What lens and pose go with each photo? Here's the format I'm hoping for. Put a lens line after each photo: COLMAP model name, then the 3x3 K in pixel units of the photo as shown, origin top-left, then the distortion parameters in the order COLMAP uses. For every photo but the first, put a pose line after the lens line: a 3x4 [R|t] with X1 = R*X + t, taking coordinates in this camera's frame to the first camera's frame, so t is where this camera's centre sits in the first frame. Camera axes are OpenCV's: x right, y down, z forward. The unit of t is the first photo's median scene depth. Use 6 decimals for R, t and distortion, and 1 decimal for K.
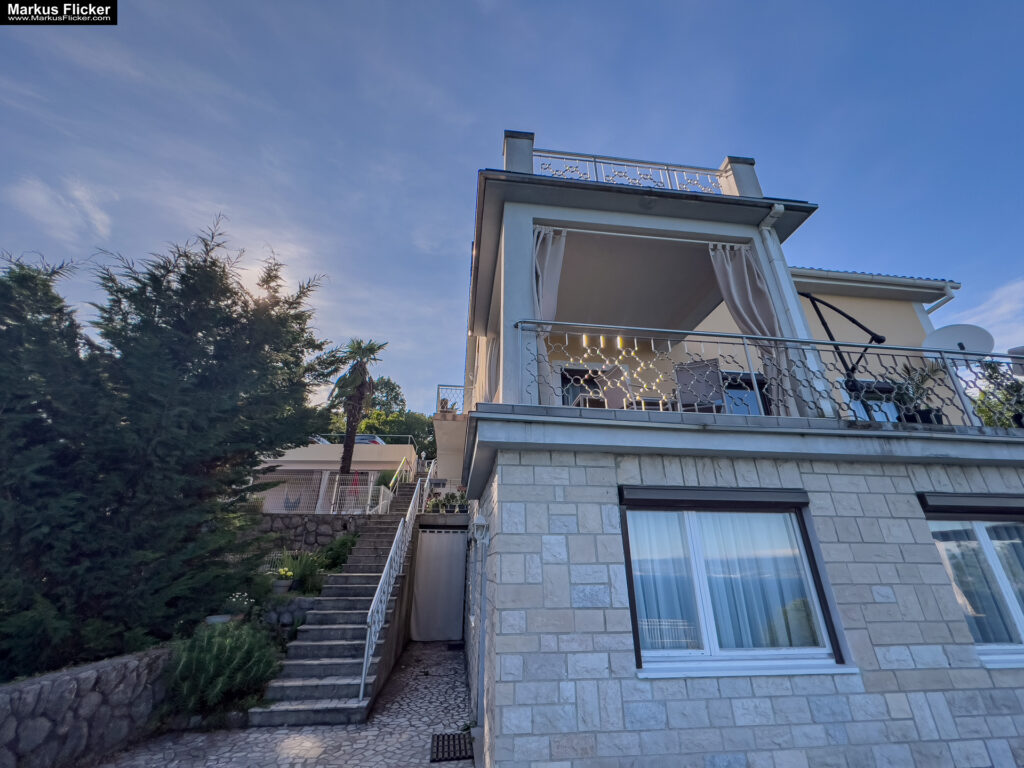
lens RADIAL K [[409.3, 0, 509.5], [0, 409.3, 382.8], [0, 0, 1]] dist [-0.000872, 0.000132]
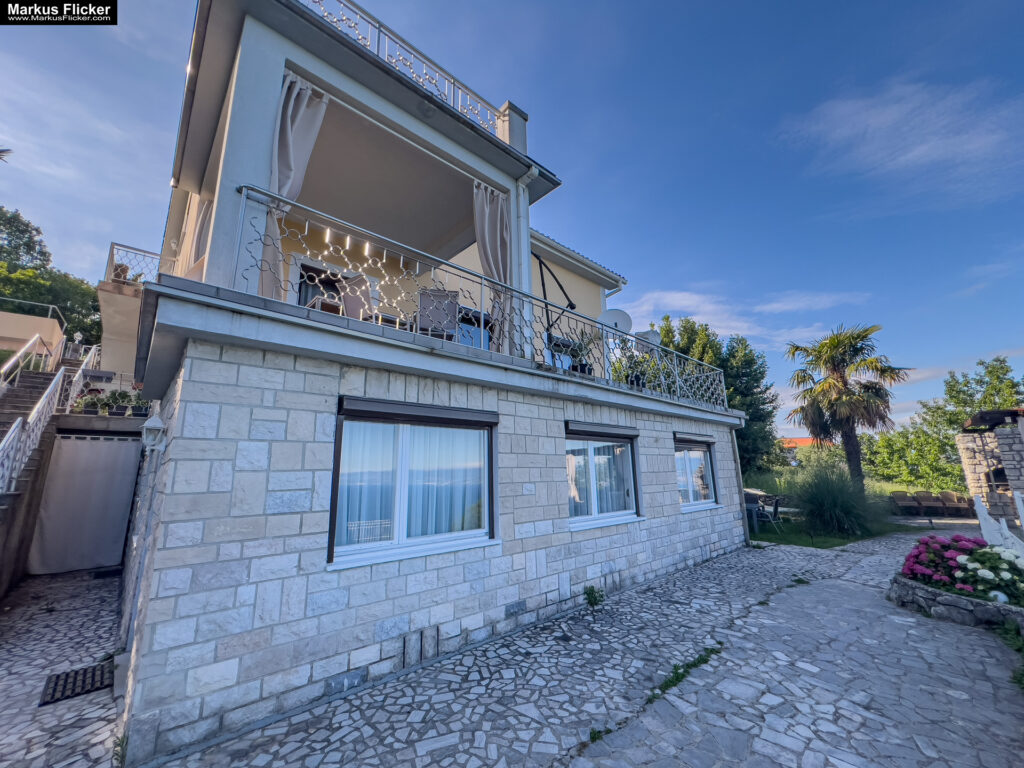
lens RADIAL K [[409.3, 0, 511.4], [0, 409.3, 382.8], [0, 0, 1]] dist [-0.000872, 0.000132]
pose [[0.817024, 0.108869, 0.566232, 0.041225], [-0.215023, 0.968704, 0.124007, 0.010887], [-0.535011, -0.223070, 0.814864, -0.010340]]
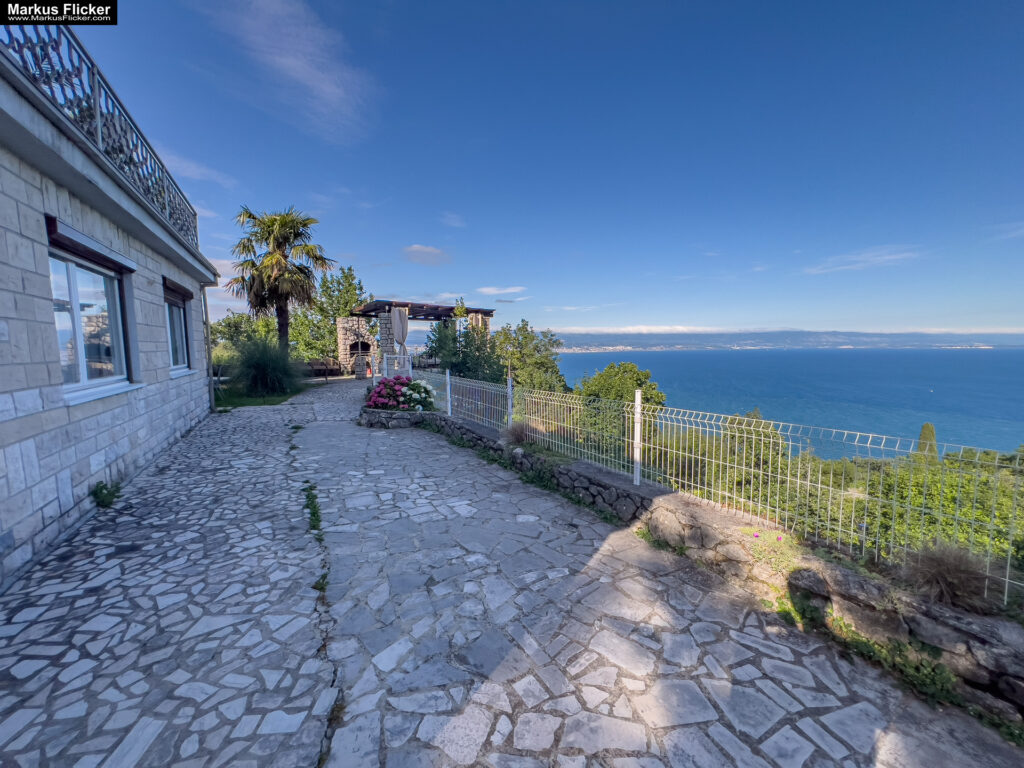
lens RADIAL K [[409.3, 0, 508.4], [0, 409.3, 384.5], [0, 0, 1]] dist [-0.000872, 0.000132]
pose [[-0.354280, -0.089509, 0.930846, -0.034137], [-0.373903, 0.925937, -0.053270, 0.282999], [-0.857136, -0.366918, -0.361509, 0.426761]]
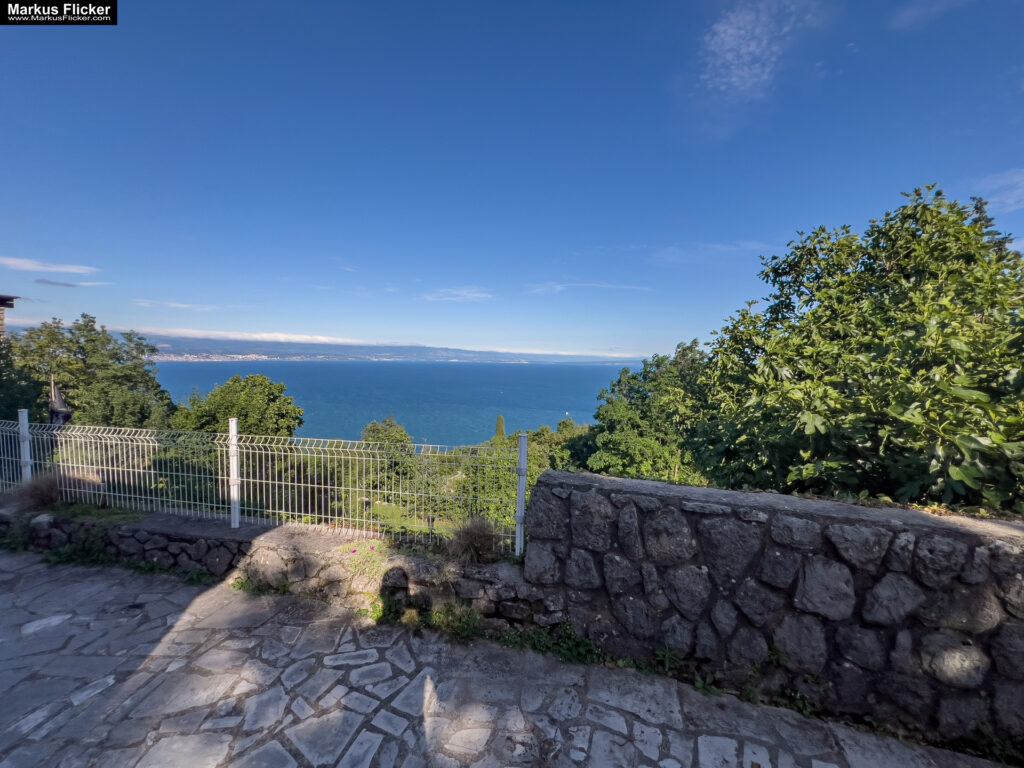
lens RADIAL K [[409.3, 0, 512.0], [0, 409.3, 386.0], [0, 0, 1]] dist [-0.000872, 0.000132]
pose [[-0.925415, -0.051081, 0.375497, -0.074991], [-0.177715, 0.933657, -0.310968, 0.238913], [-0.334701, -0.354506, -0.873098, 0.385902]]
